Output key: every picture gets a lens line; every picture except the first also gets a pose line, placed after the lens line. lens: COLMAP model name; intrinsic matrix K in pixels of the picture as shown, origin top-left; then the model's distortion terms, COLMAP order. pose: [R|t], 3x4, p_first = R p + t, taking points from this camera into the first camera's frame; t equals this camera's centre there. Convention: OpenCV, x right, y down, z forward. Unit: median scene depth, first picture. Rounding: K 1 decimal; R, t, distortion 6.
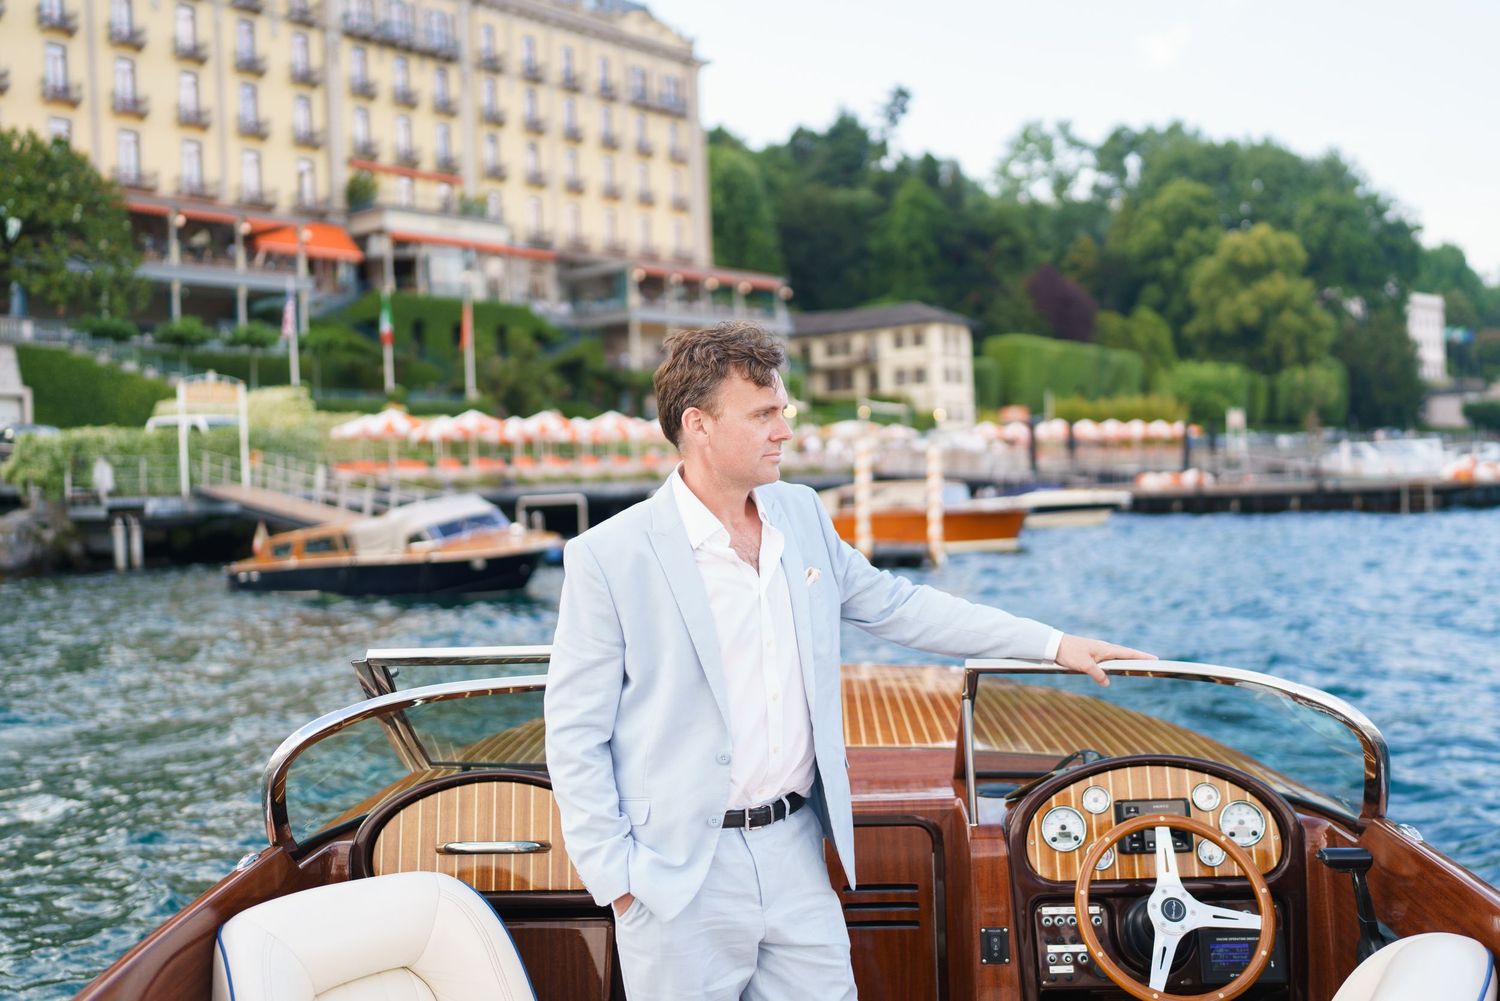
lens RADIAL K [[1509.5, 0, 755.5], [0, 1509.5, 501.5], [0, 0, 1]] dist [-0.026901, 0.114254]
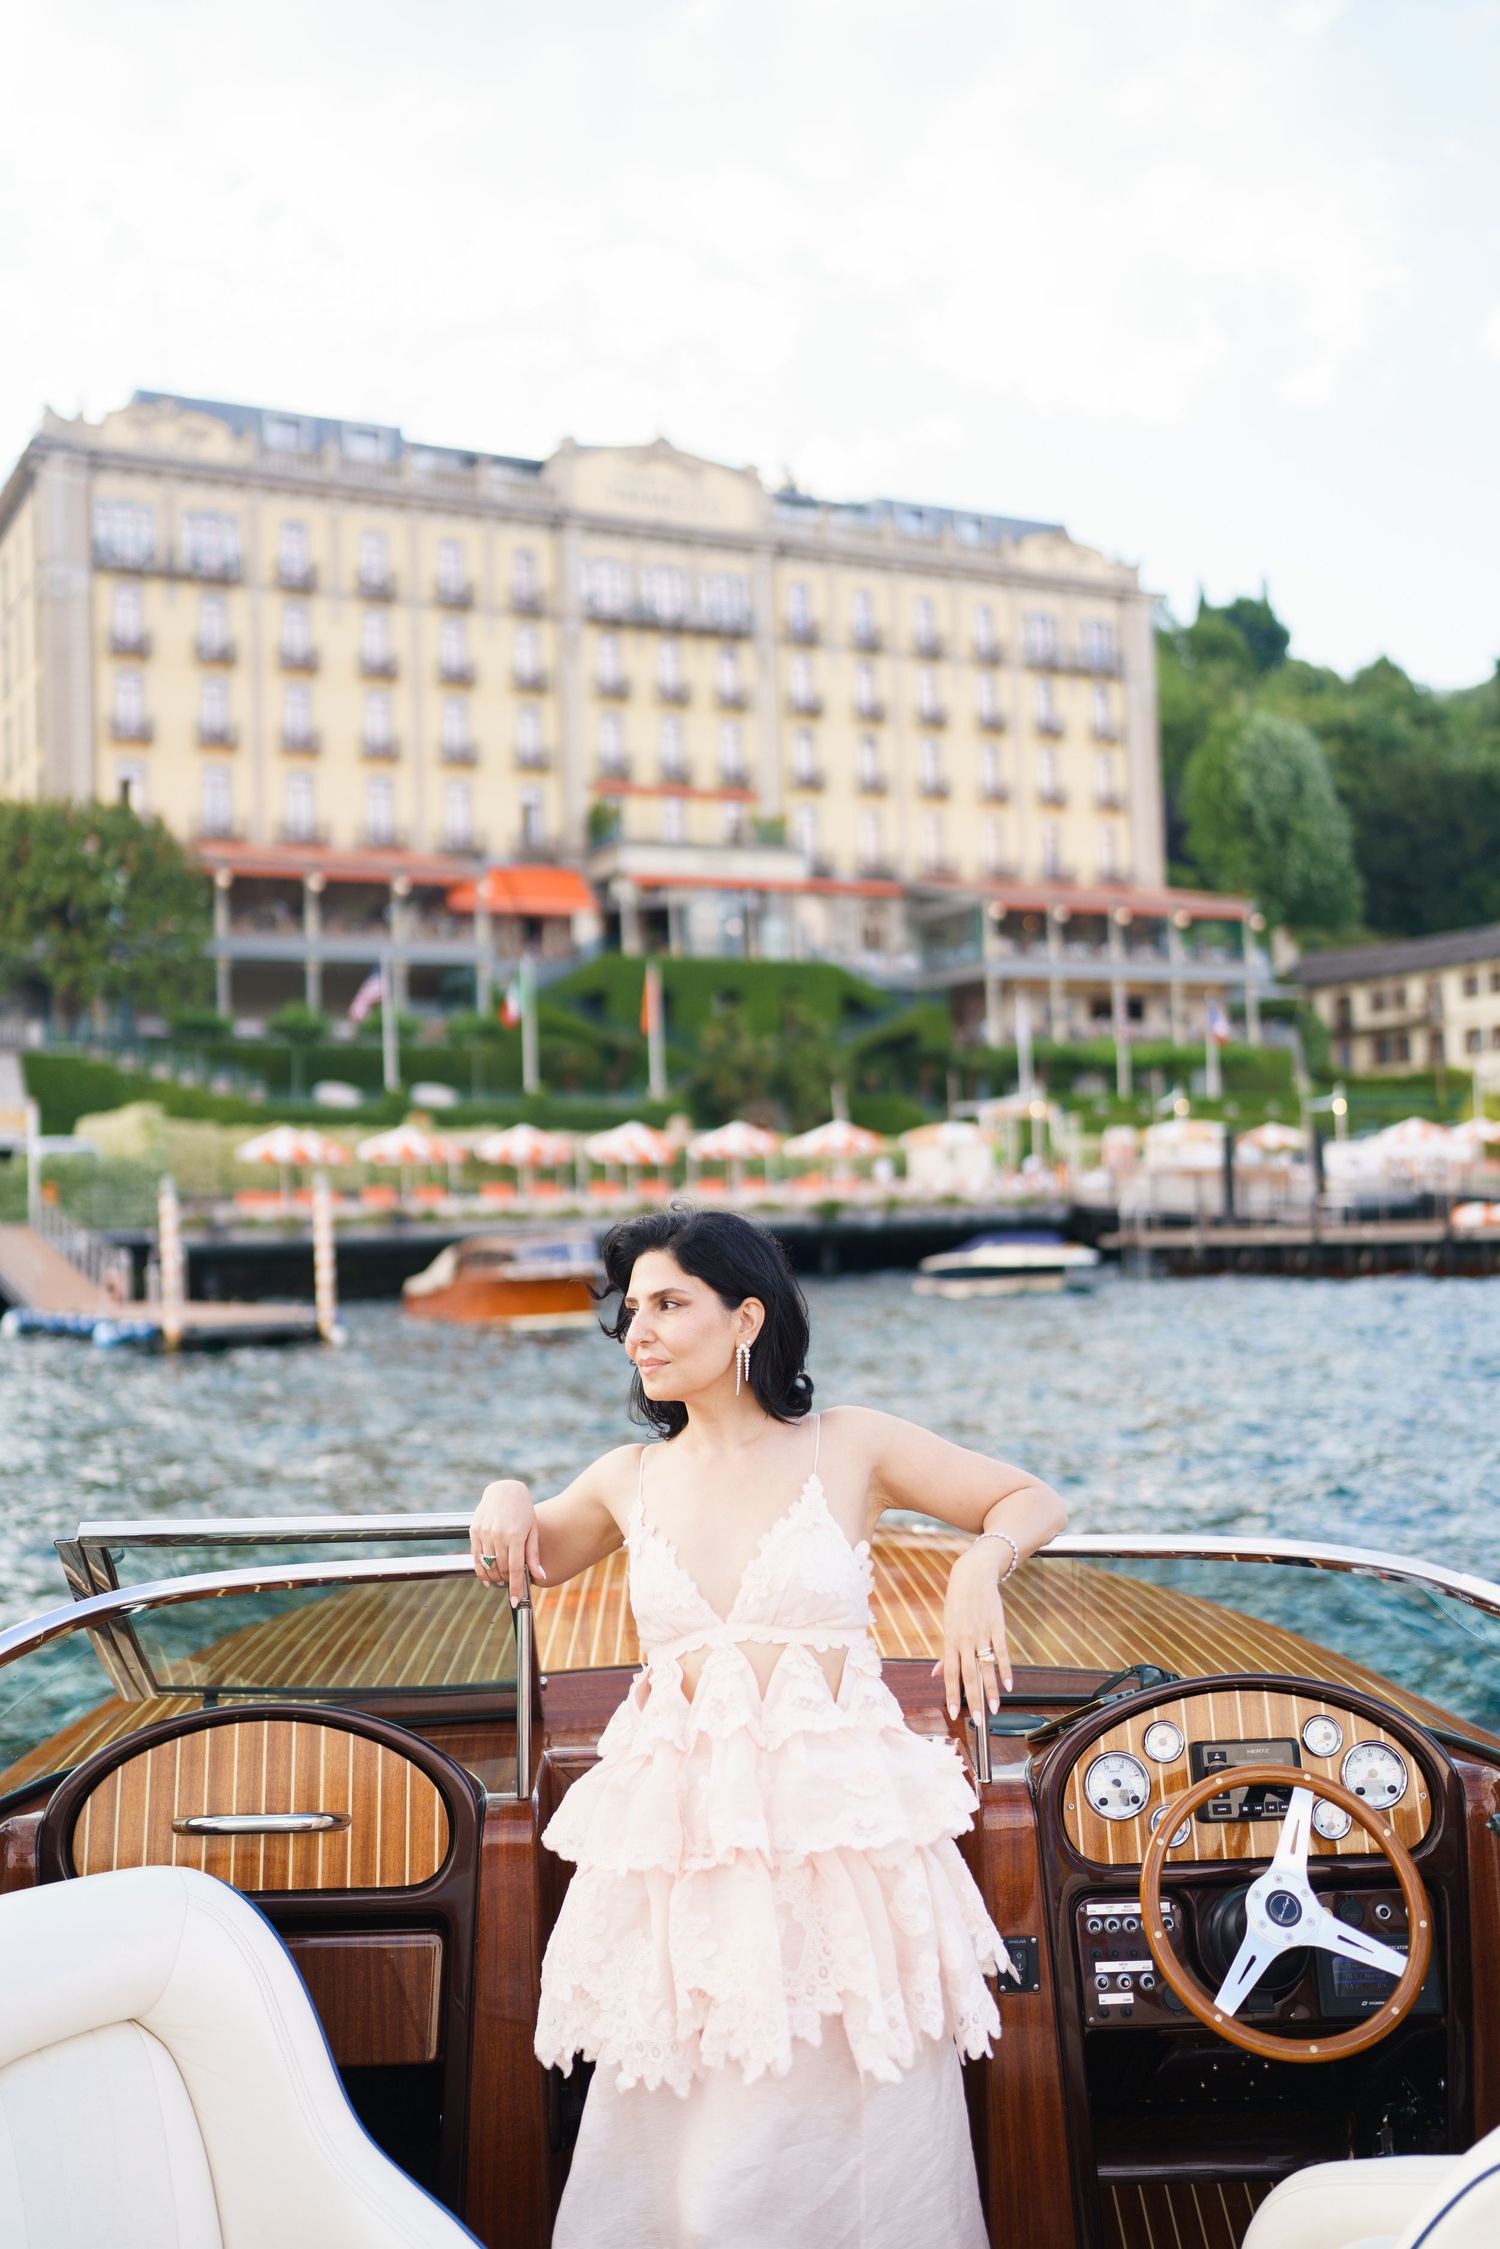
lens RADIAL K [[2219.7, 0, 746.0], [0, 2219.7, 1119.9], [0, 0, 1]] dist [-0.007708, -0.016555]
pose [[0.923143, -0.012039, -0.384268, 0.204448], [-0.004633, 0.999089, -0.042432, -0.007600], [0.384429, 0.040951, 0.922246, -0.001111]]
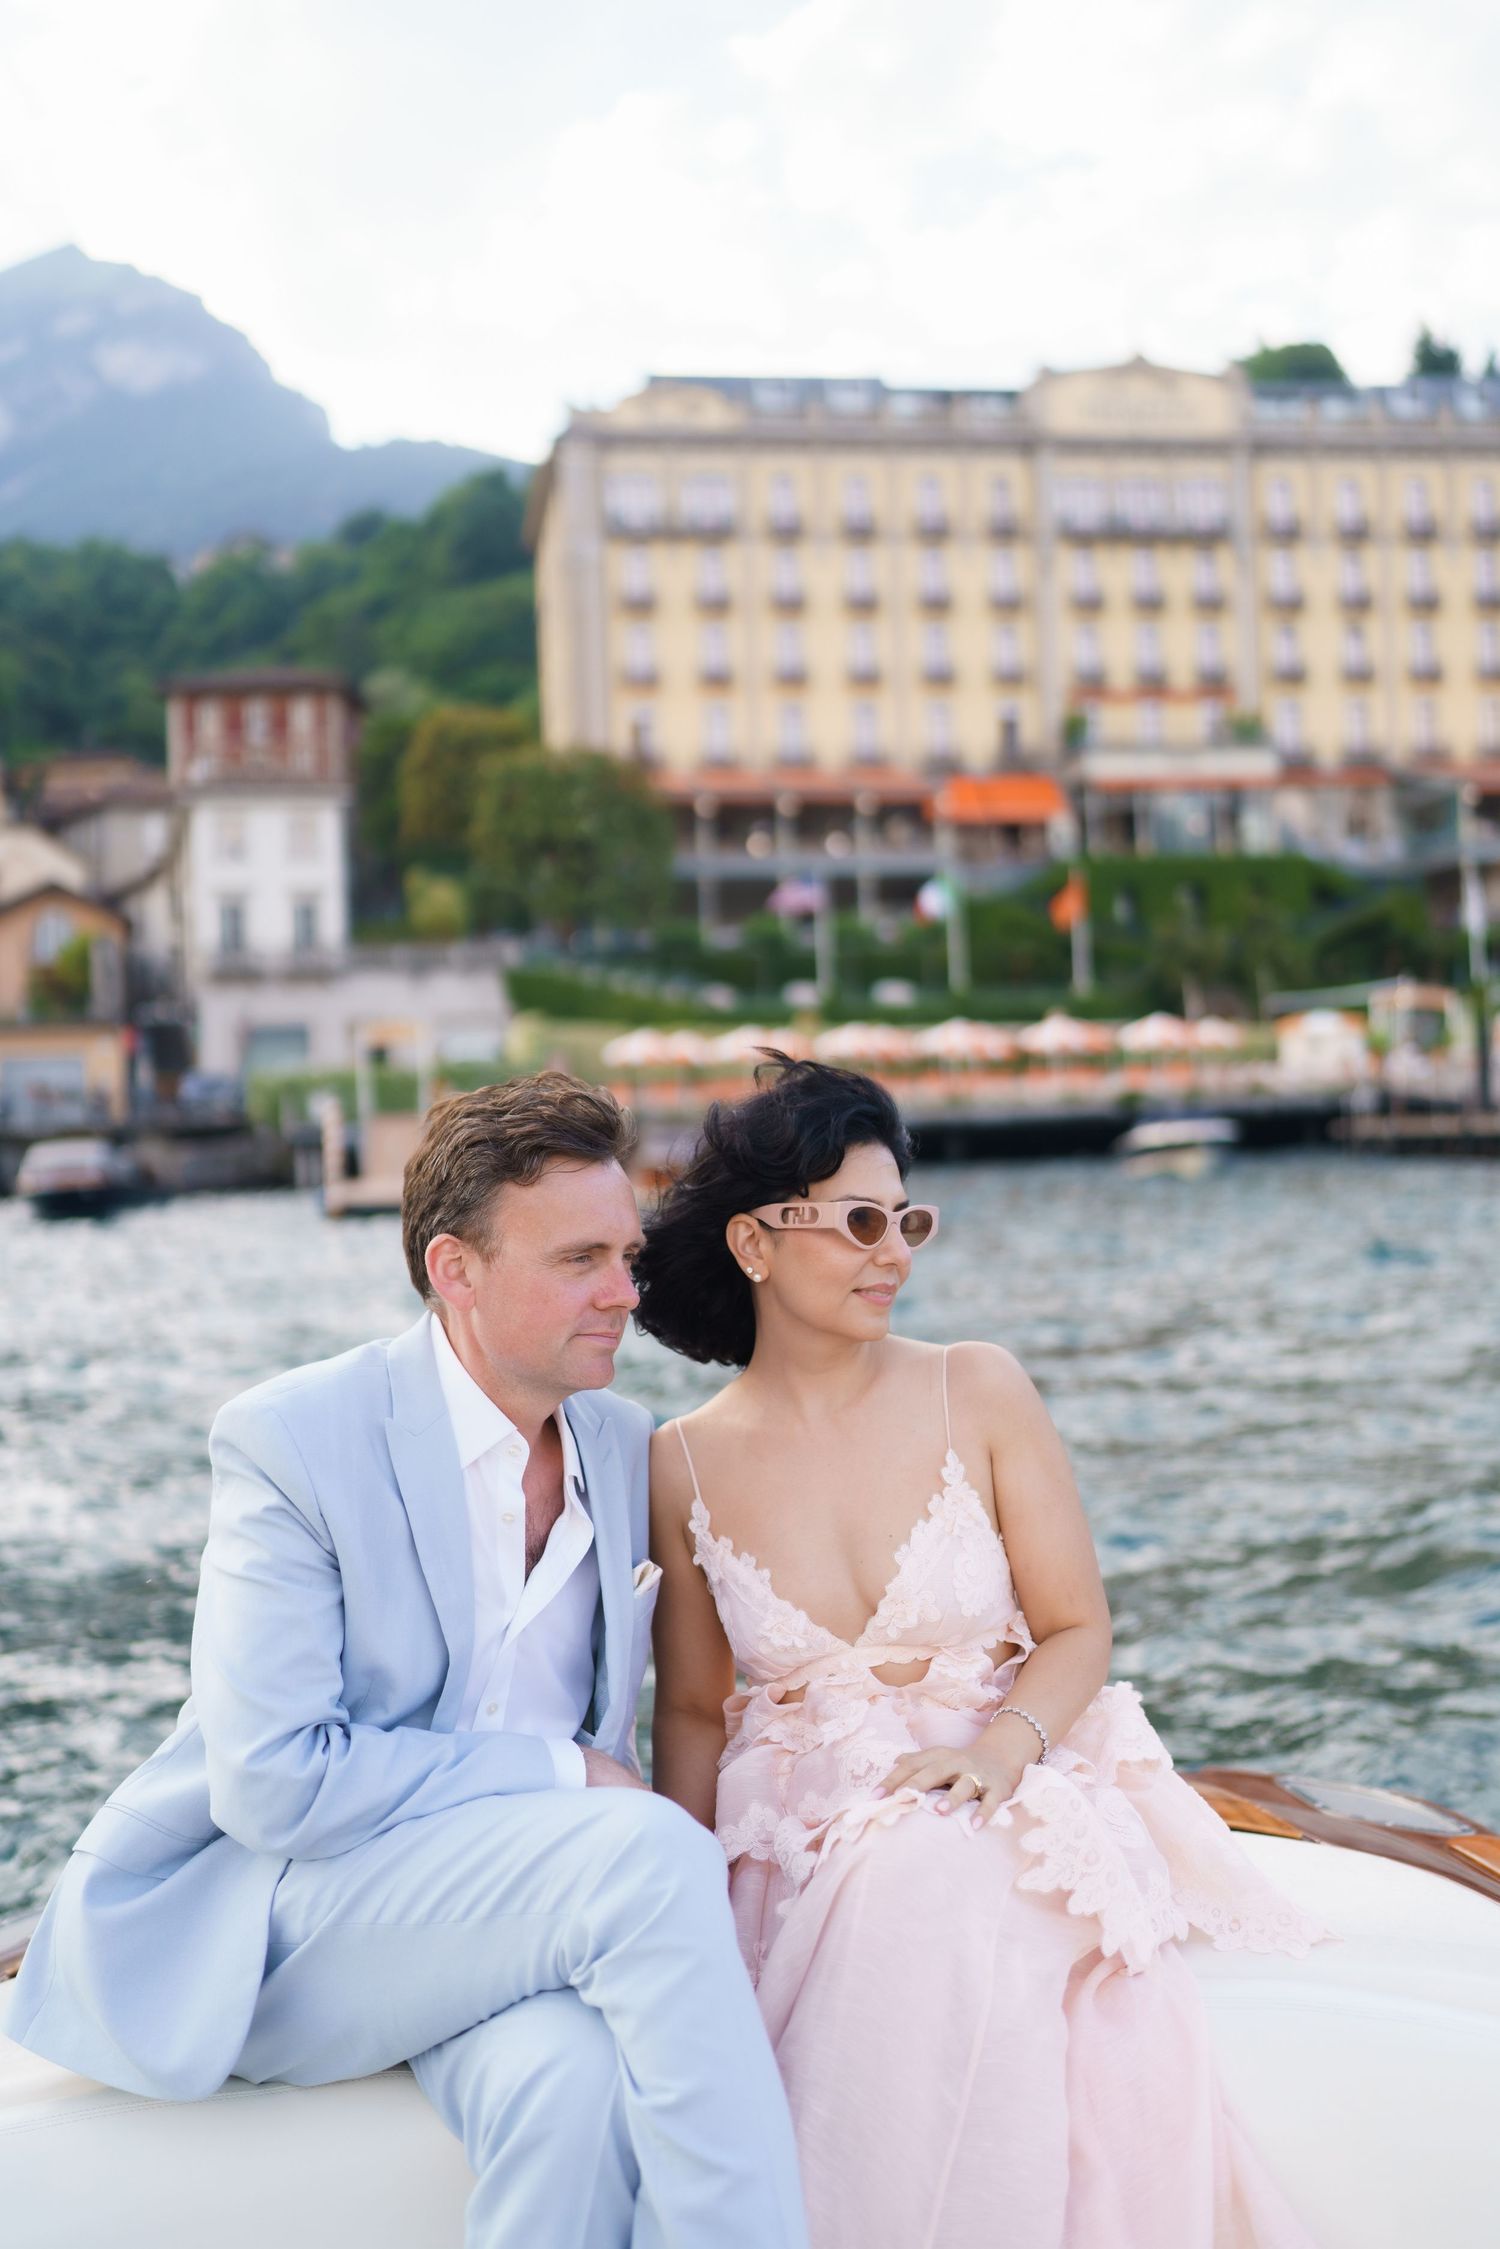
lens RADIAL K [[2197.6, 0, 740.6], [0, 2197.6, 1113.0], [0, 0, 1]] dist [-0.043100, 0.203920]
pose [[0.744502, 0.006466, -0.667589, 0.343598], [0.001874, 0.999929, 0.011774, -0.012590], [0.667618, -0.010017, 0.744437, -0.001546]]
